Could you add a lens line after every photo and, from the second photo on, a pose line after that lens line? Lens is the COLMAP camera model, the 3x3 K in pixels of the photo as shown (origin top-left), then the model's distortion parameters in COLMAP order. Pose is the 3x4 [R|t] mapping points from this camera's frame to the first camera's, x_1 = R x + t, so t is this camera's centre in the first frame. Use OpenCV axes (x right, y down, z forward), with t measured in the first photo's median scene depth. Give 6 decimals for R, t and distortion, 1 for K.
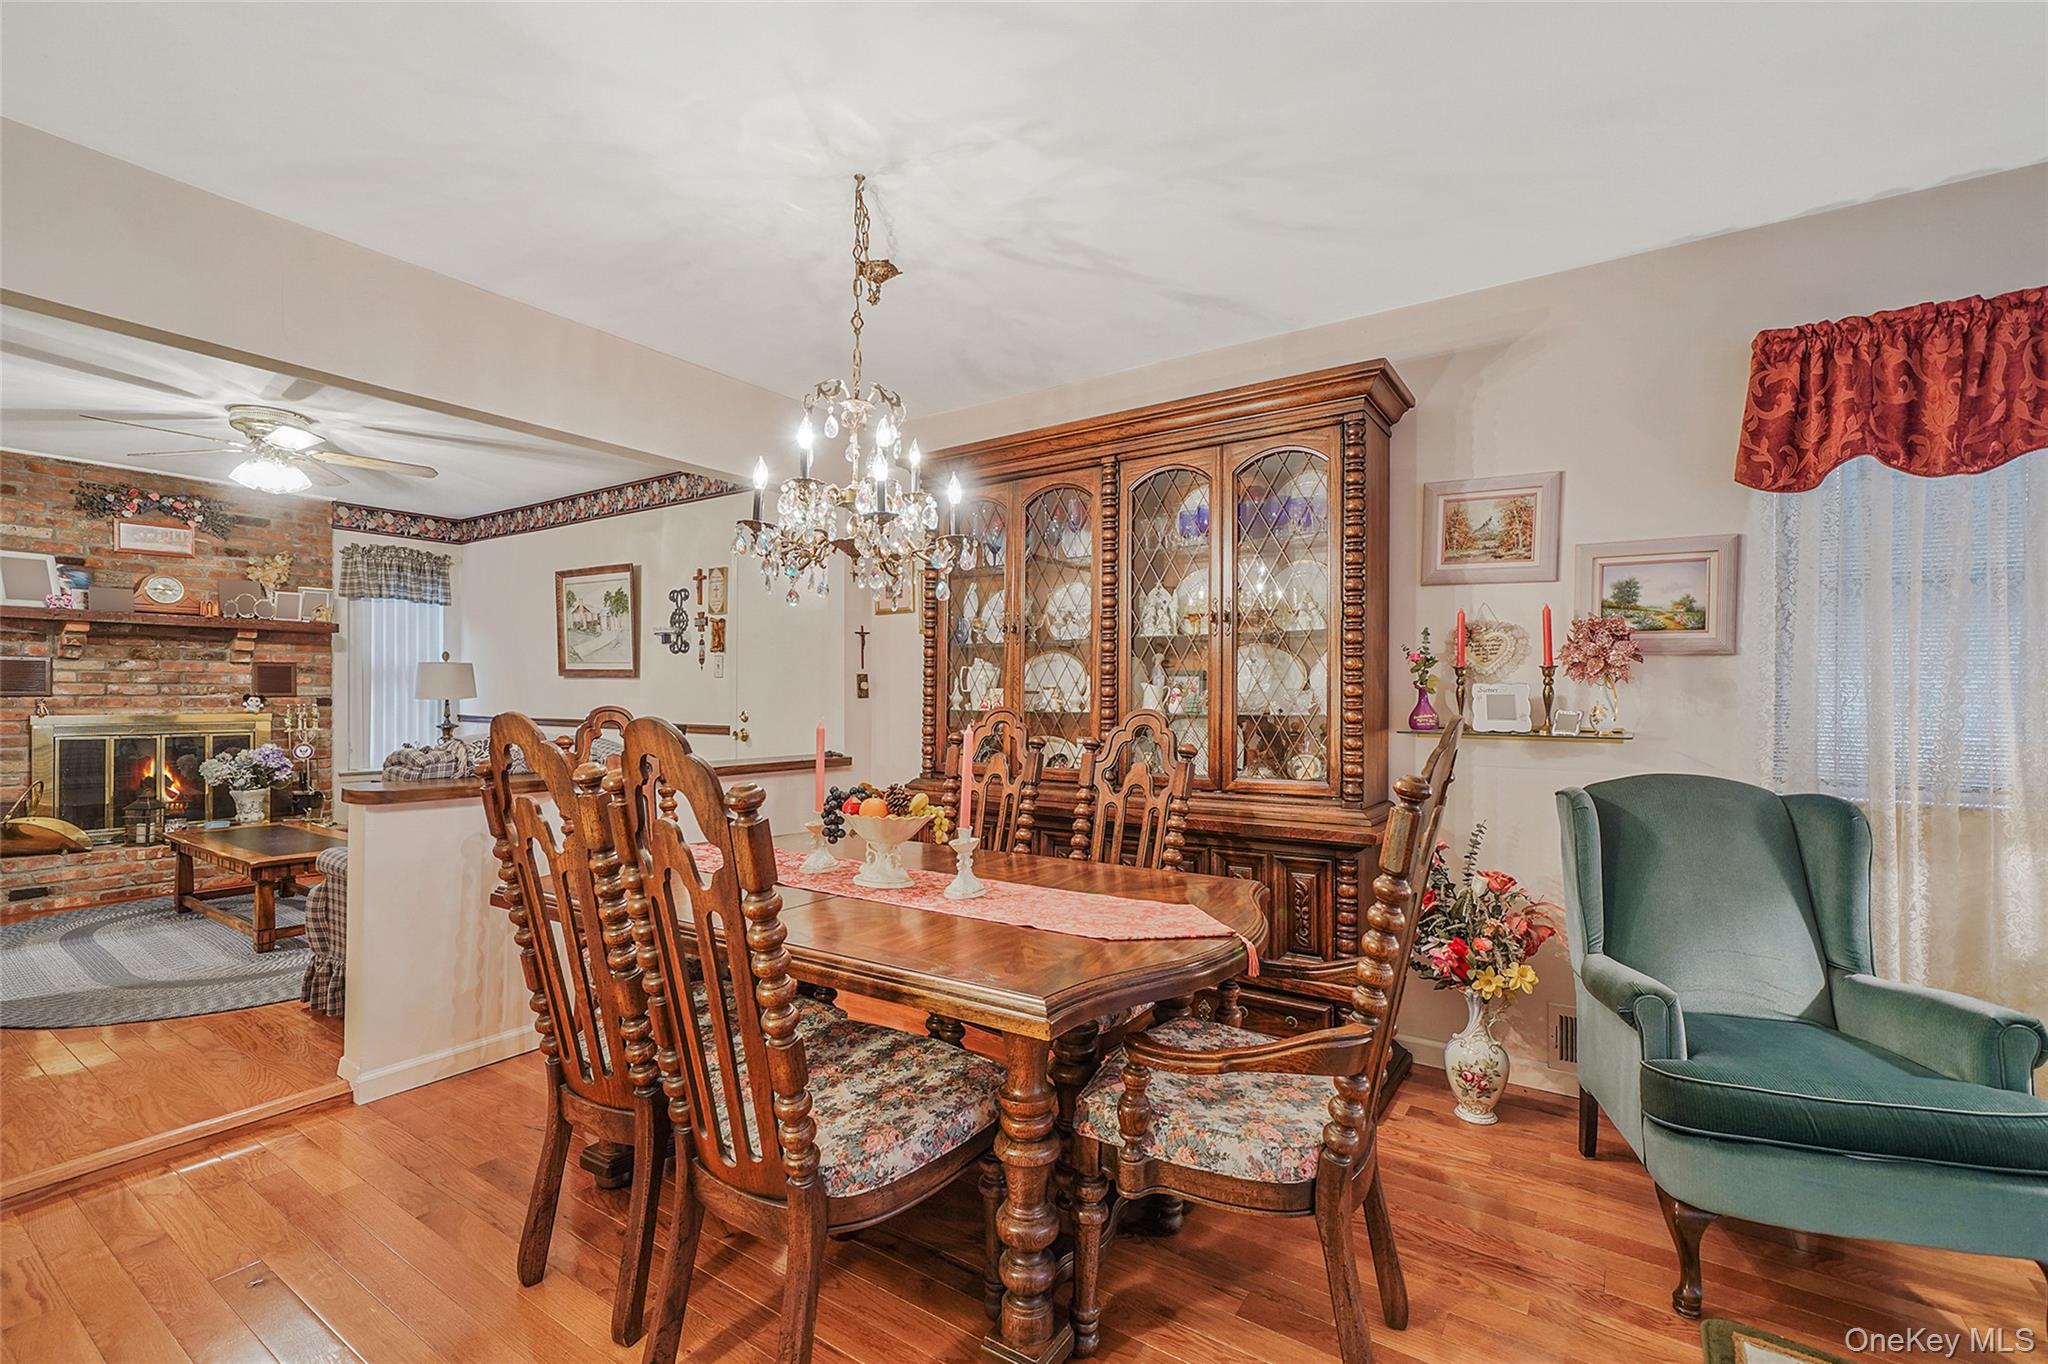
lens RADIAL K [[891.9, 0, 1026.3], [0, 891.9, 697.8], [0, 0, 1]] dist [-0.000293, 0.001871]
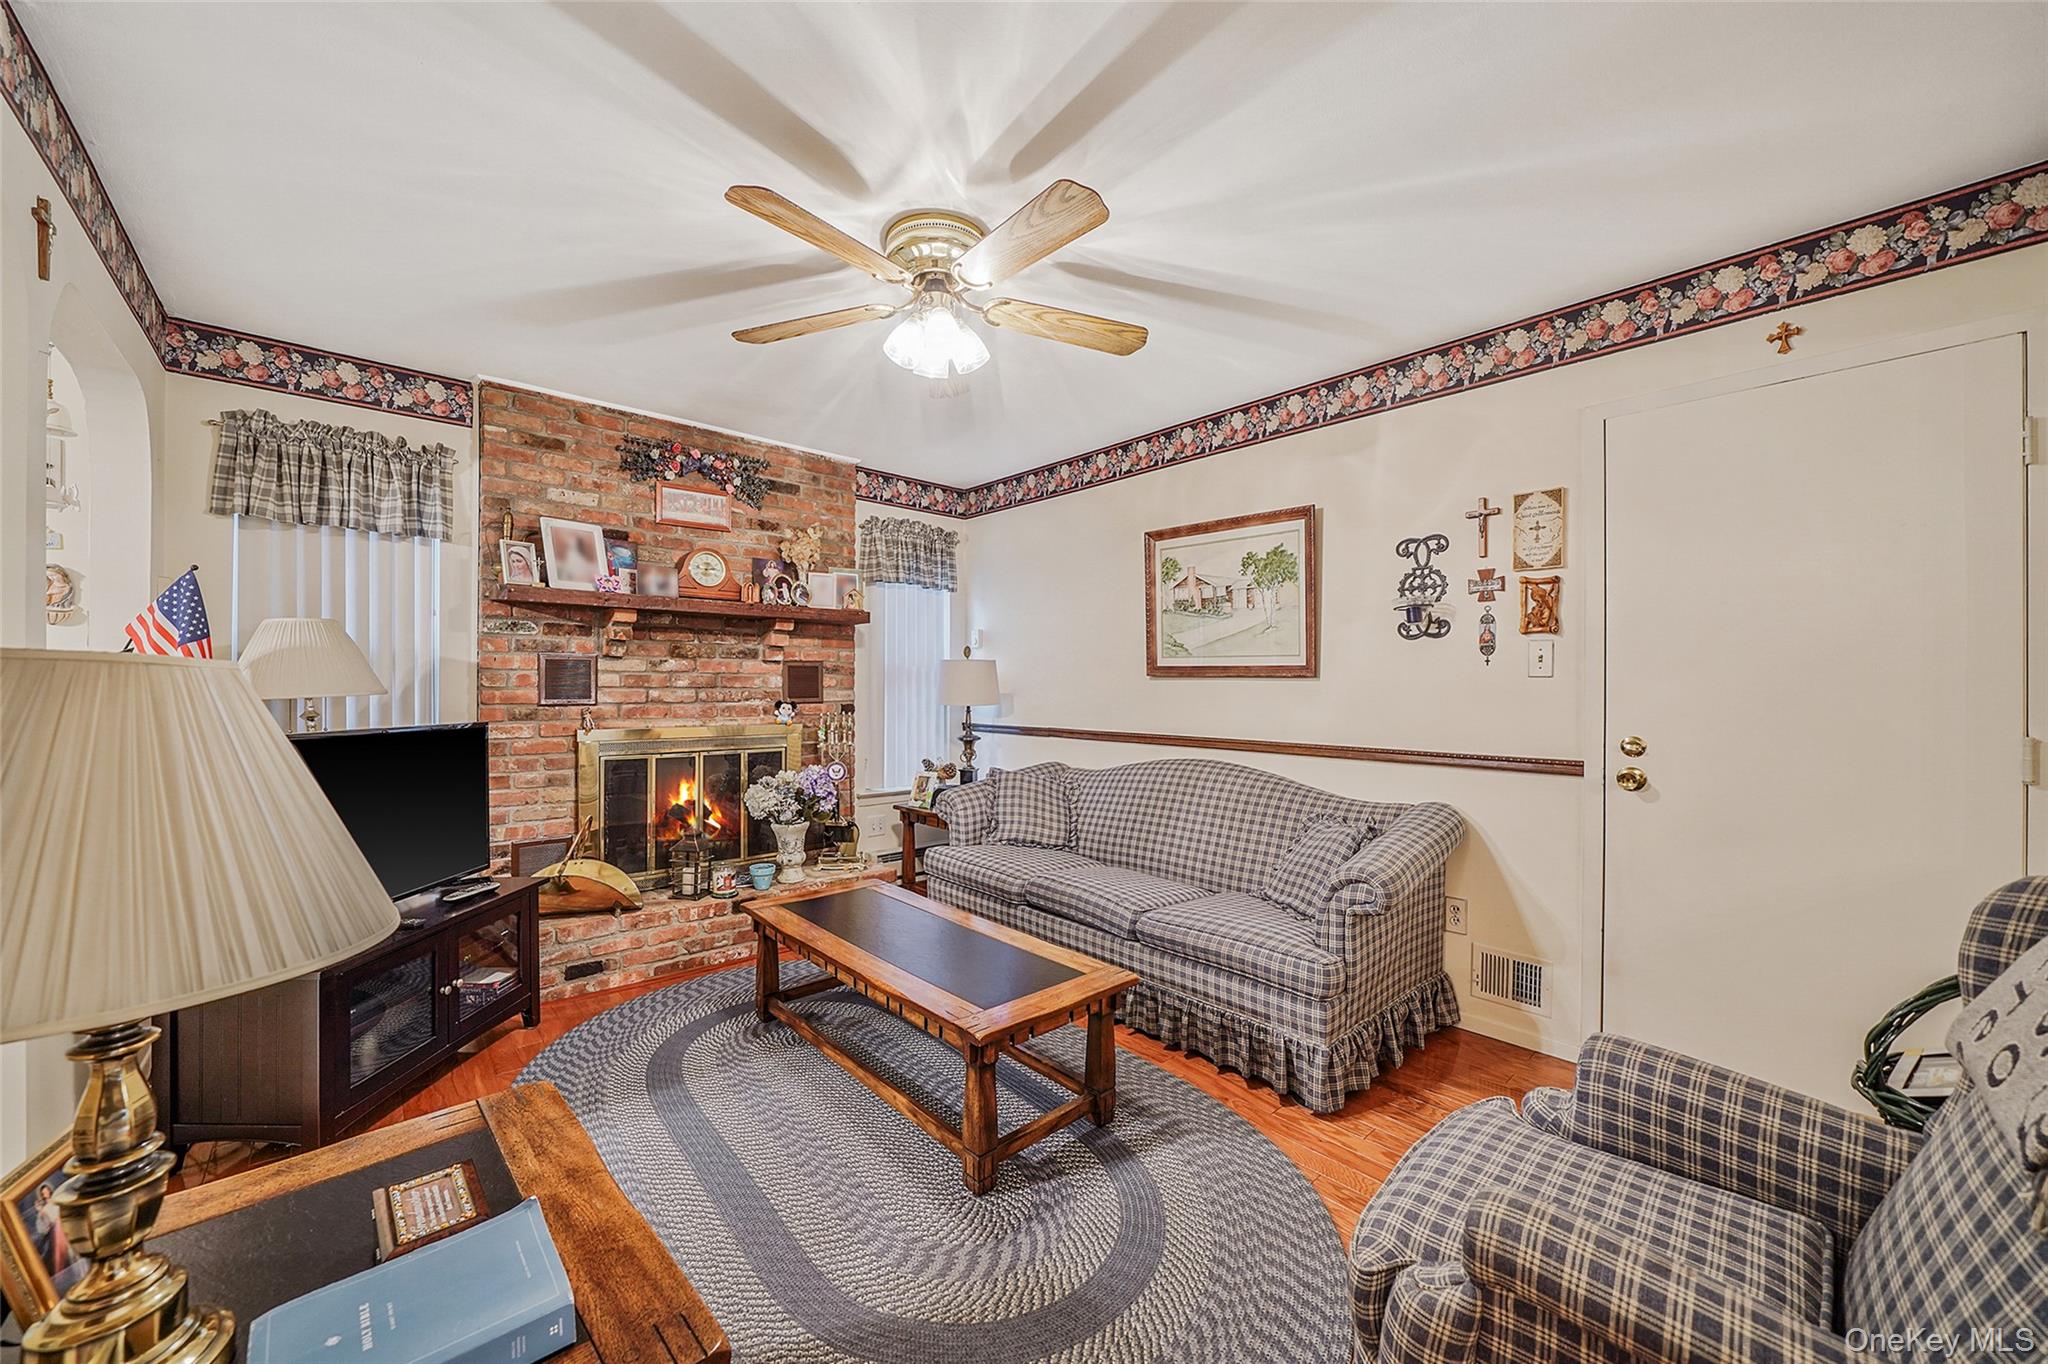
lens RADIAL K [[760.1, 0, 1017.9], [0, 760.1, 686.8], [0, 0, 1]] dist [-0.017008, 0.000177]
pose [[0.971582, -0.002405, -0.236691, -0.596802], [0.000688, 0.999973, -0.007337, -0.013201], [0.236702, 0.006966, 0.971557, 0.458789]]
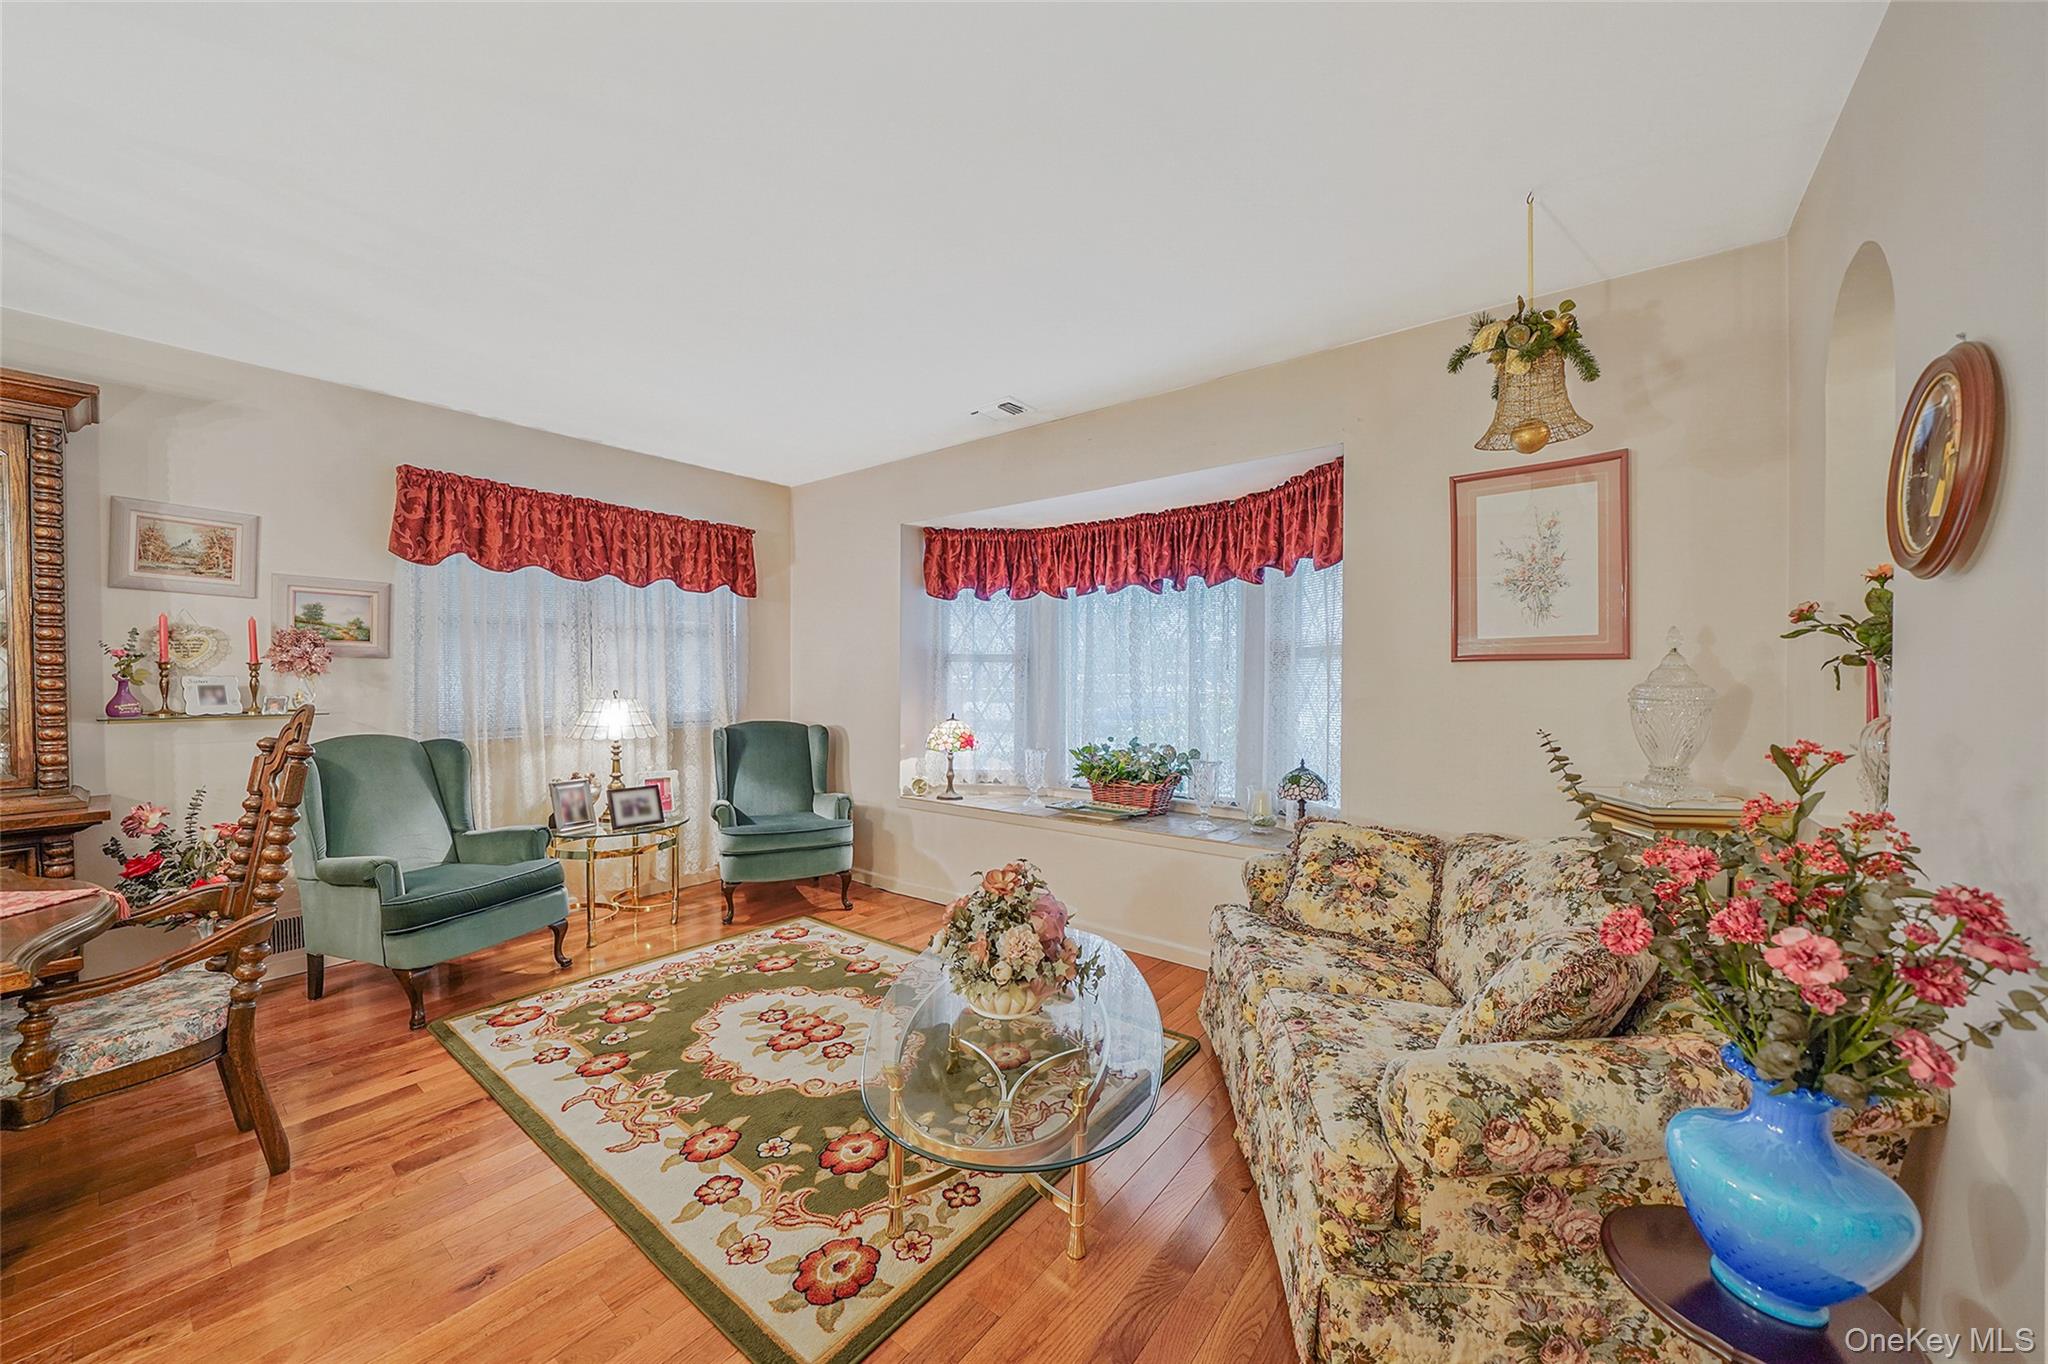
lens RADIAL K [[739.0, 0, 1017.5], [0, 739.0, 685.9], [0, 0, 1]] dist [-0.017823, 0.000340]
pose [[0.063517, -0.021435, 0.997751, -0.232349], [0.002267, 0.999770, 0.021334, -0.012113], [-0.997978, 0.000907, 0.063551, -0.111825]]
